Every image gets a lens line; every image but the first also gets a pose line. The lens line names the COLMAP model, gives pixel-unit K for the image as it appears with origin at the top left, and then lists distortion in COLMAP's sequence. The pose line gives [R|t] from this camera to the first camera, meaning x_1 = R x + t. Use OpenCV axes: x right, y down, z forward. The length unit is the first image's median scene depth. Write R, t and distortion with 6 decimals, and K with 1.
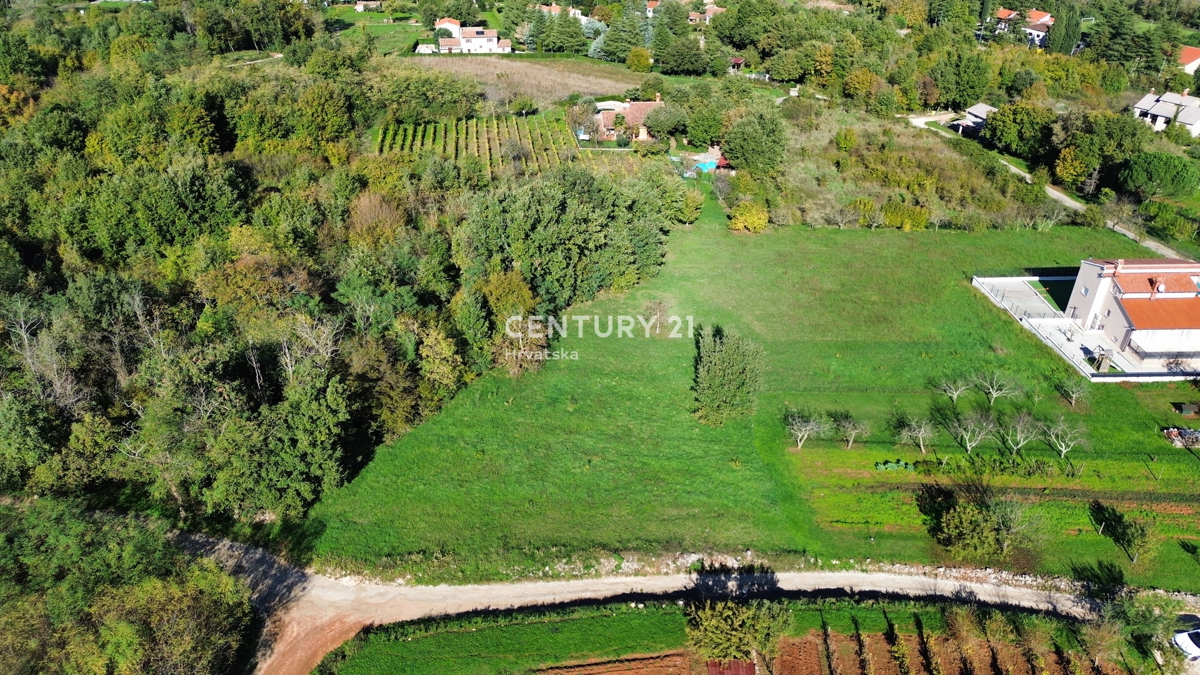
lens RADIAL K [[847.2, 0, 598.5], [0, 847.2, 345.2], [0, 0, 1]] dist [0.077523, -0.084793]
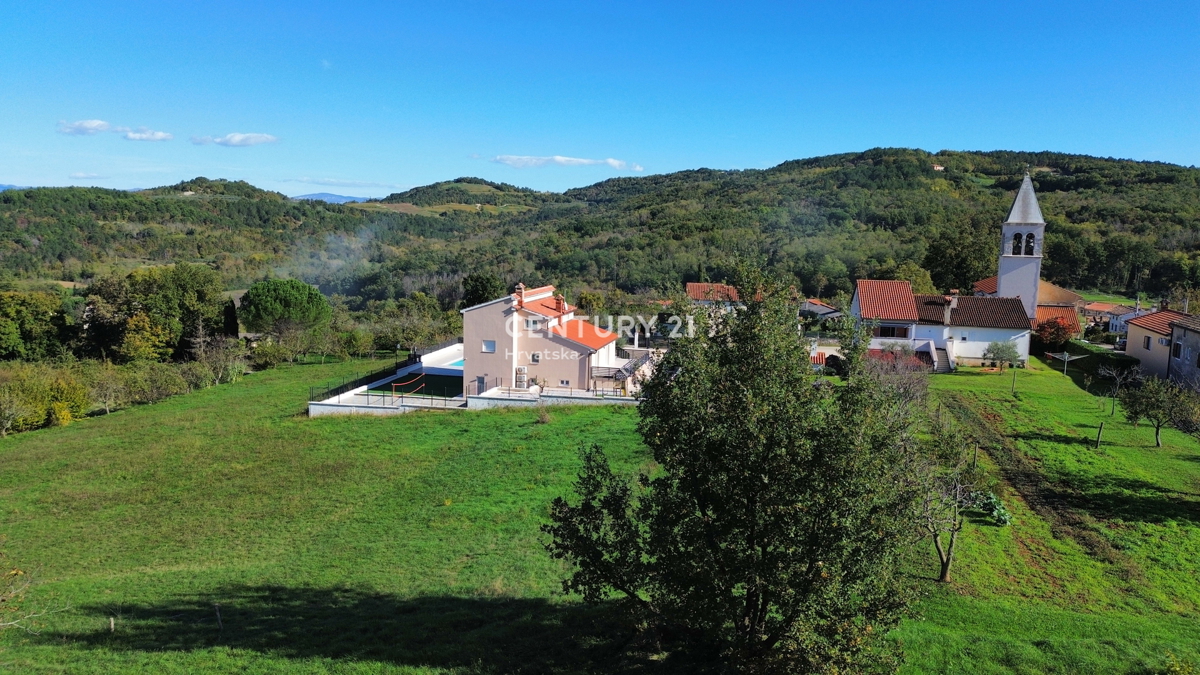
lens RADIAL K [[847.2, 0, 602.2], [0, 847.2, 345.3], [0, 0, 1]] dist [0.077523, -0.084793]
pose [[0.257529, -0.134138, 0.956915, -0.040864], [0.492089, 0.870483, -0.010410, -0.006728], [-0.831581, 0.473568, 0.290182, 0.430825]]
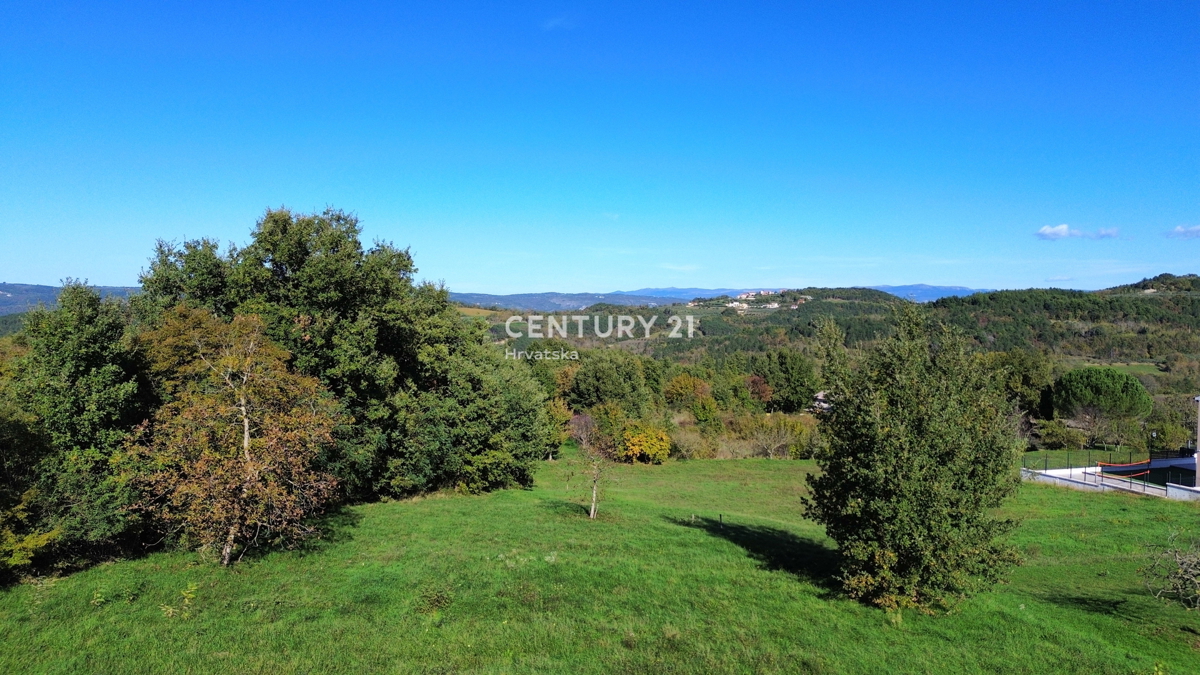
lens RADIAL K [[847.2, 0, 604.4], [0, 847.2, 330.1], [0, 0, 1]] dist [0.077523, -0.084793]
pose [[0.958125, 0.000802, 0.286351, -0.026519], [0.143011, 0.865014, -0.480935, 0.061524], [-0.248083, 0.501747, 0.828677, 0.331488]]
